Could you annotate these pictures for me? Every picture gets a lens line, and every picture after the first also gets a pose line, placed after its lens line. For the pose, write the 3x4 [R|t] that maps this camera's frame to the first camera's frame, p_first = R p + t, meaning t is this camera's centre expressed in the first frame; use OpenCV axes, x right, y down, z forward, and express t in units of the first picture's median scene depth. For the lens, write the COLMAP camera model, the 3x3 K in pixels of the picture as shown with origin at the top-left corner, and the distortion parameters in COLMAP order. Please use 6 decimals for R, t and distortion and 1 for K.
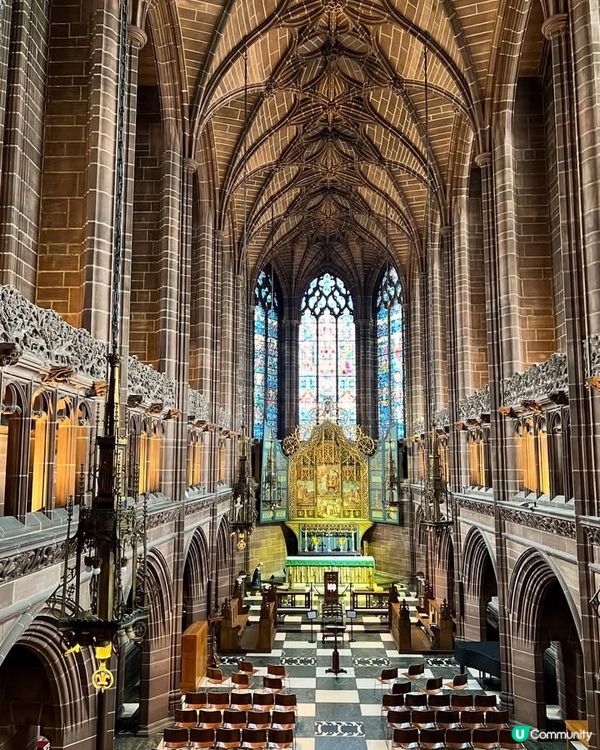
lens RADIAL K [[618.1, 0, 300.0], [0, 618.1, 375.0], [0, 0, 1]] dist [0.076853, -0.104568]
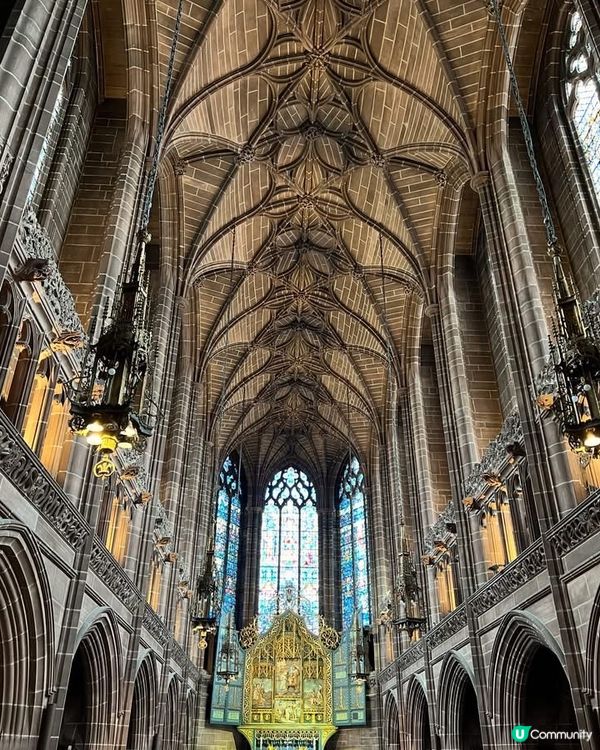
lens RADIAL K [[623.4, 0, 301.7], [0, 623.4, 407.8], [0, 0, 1]] dist [0.163843, -0.327354]
pose [[0.996917, 0.043970, 0.064987, -0.015982], [-0.016070, 0.925092, -0.379402, 0.208591], [-0.076801, 0.377188, 0.922947, -0.009021]]
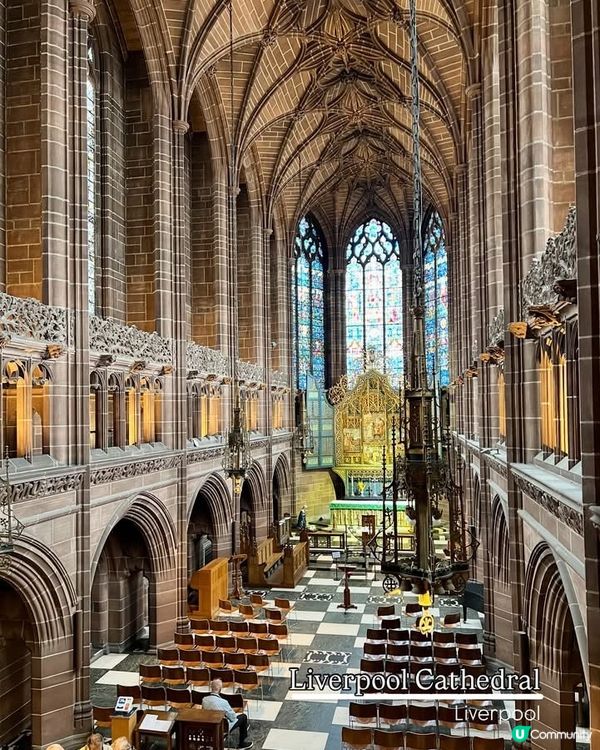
lens RADIAL K [[617.8, 0, 301.6], [0, 617.8, 379.5], [0, 0, 1]] dist [0.060125, -0.067495]
pose [[0.985018, -0.024150, -0.170749, 0.138894], [0.039653, 0.995333, 0.087975, -0.003823], [0.167828, -0.093427, 0.981379, -0.007937]]
